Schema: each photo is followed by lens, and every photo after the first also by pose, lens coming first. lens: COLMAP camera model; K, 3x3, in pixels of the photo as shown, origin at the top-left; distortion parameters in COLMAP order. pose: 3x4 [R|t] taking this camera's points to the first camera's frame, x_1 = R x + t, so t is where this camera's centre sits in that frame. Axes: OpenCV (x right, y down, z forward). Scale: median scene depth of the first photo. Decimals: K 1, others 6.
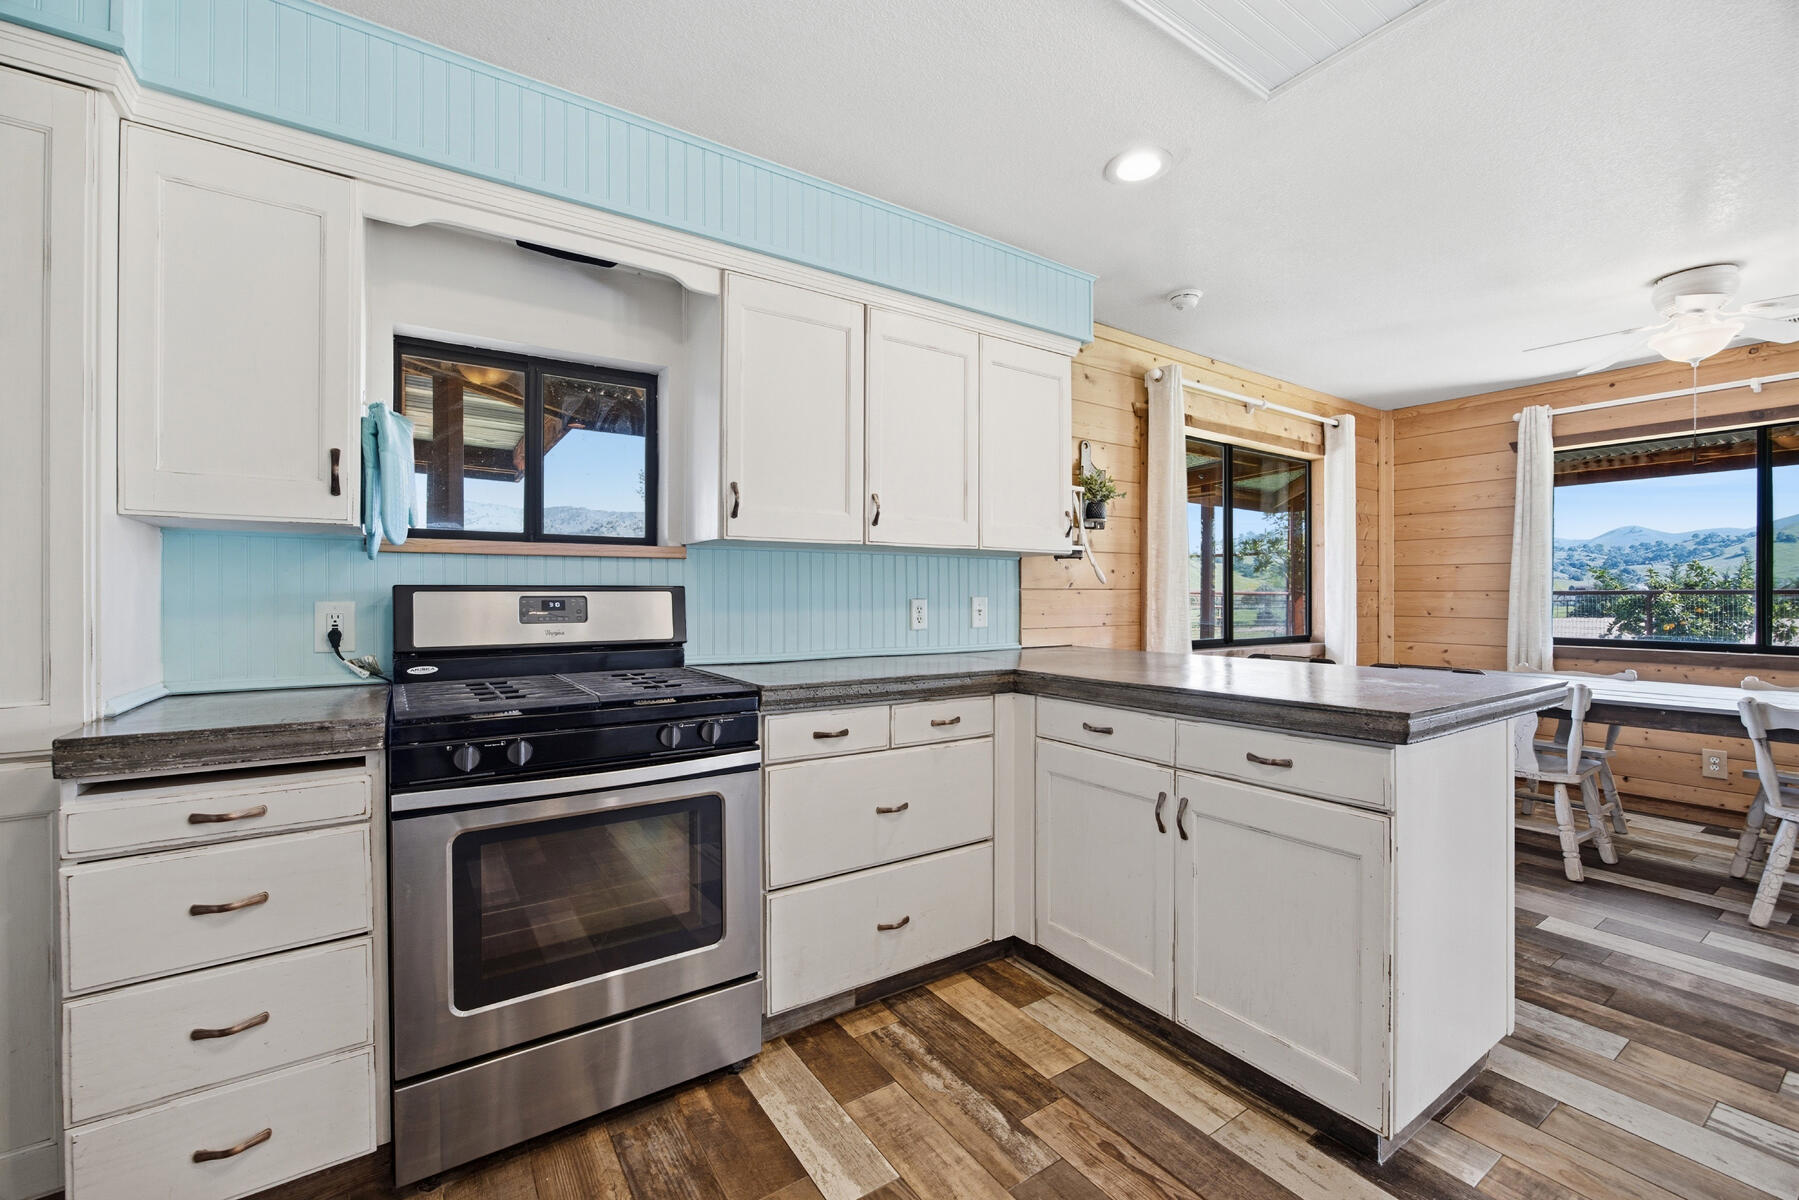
lens RADIAL K [[712.6, 0, 899.5], [0, 712.6, 600.0], [0, 0, 1]] dist [-0.012446, 0.000111]
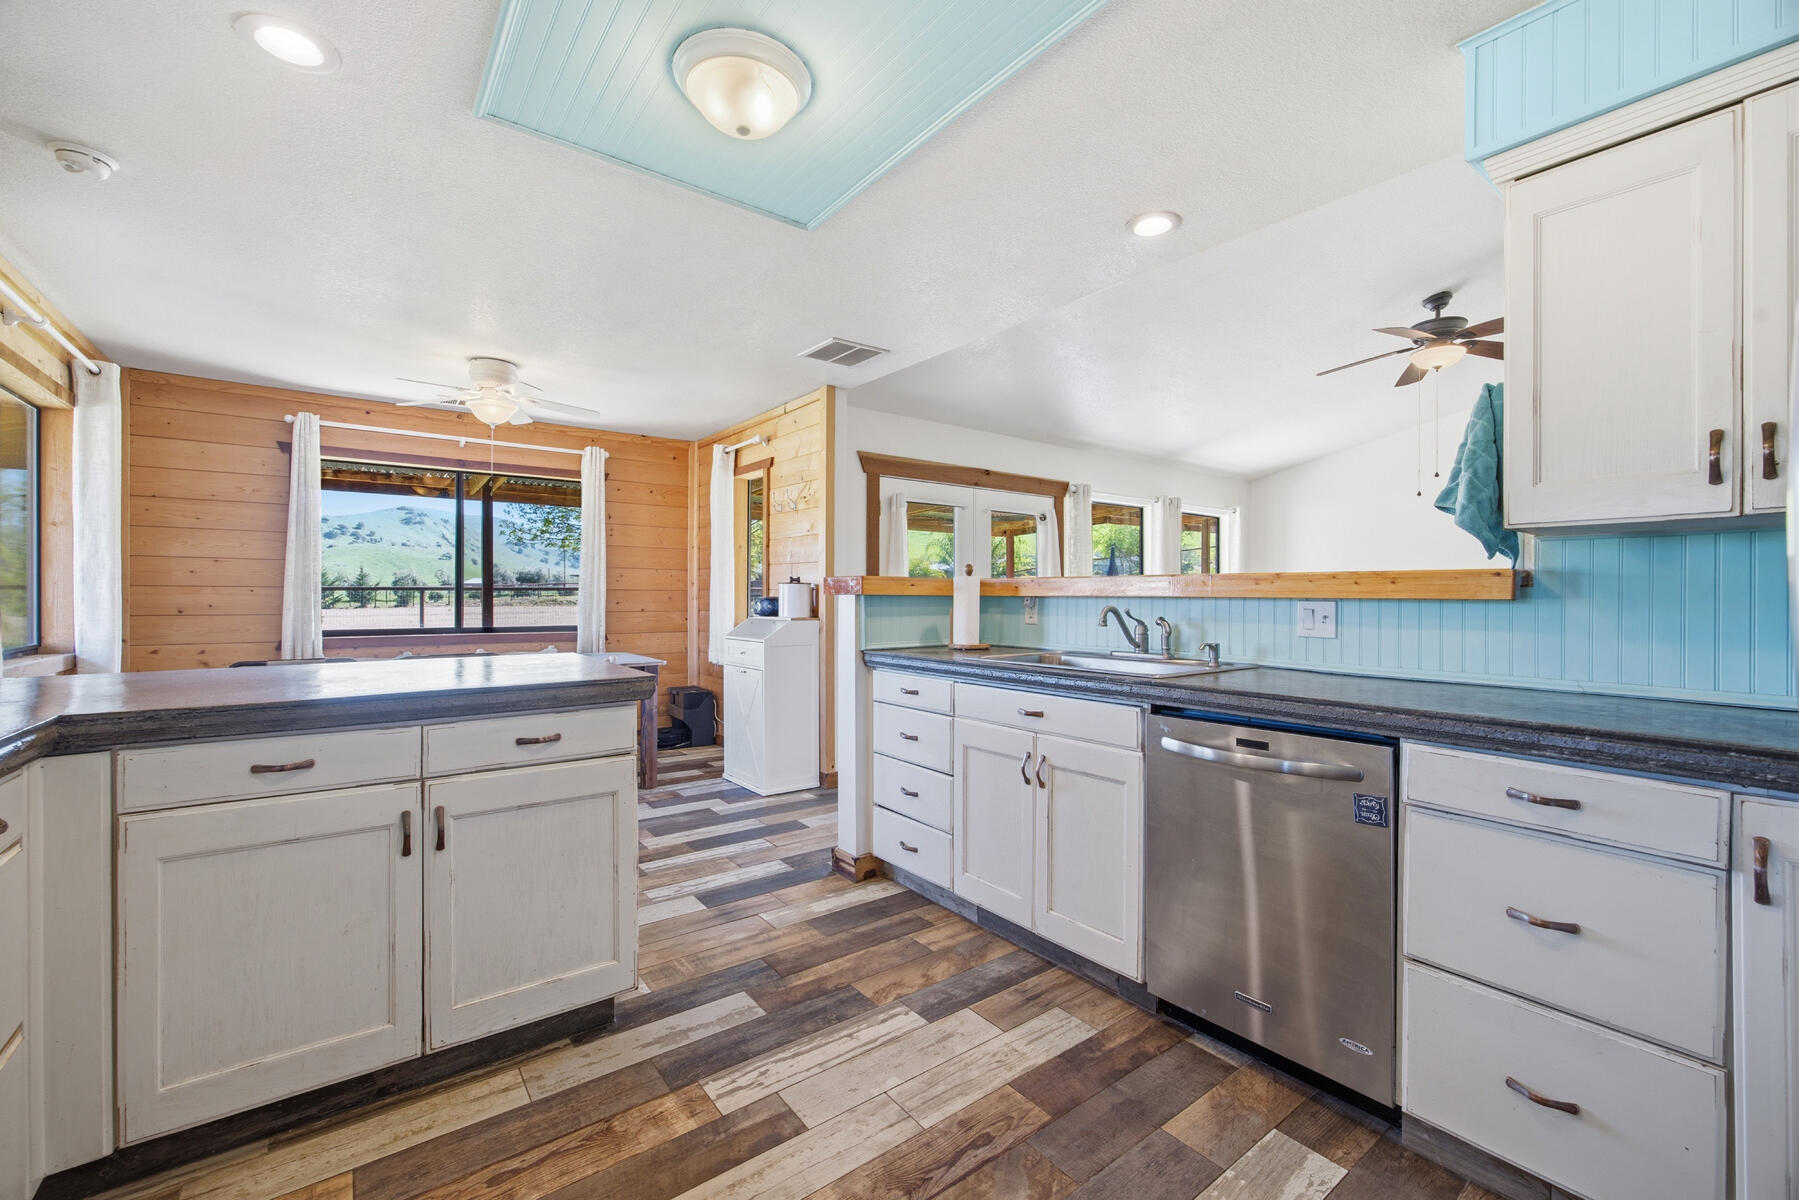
lens RADIAL K [[712.6, 0, 899.5], [0, 712.6, 600.0], [0, 0, 1]] dist [-0.012446, 0.000111]
pose [[-0.033817, -0.008129, 0.999395, -0.326237], [0.001643, 0.999965, 0.008189, -0.001679], [-0.999427, 0.001919, -0.033803, 0.247434]]
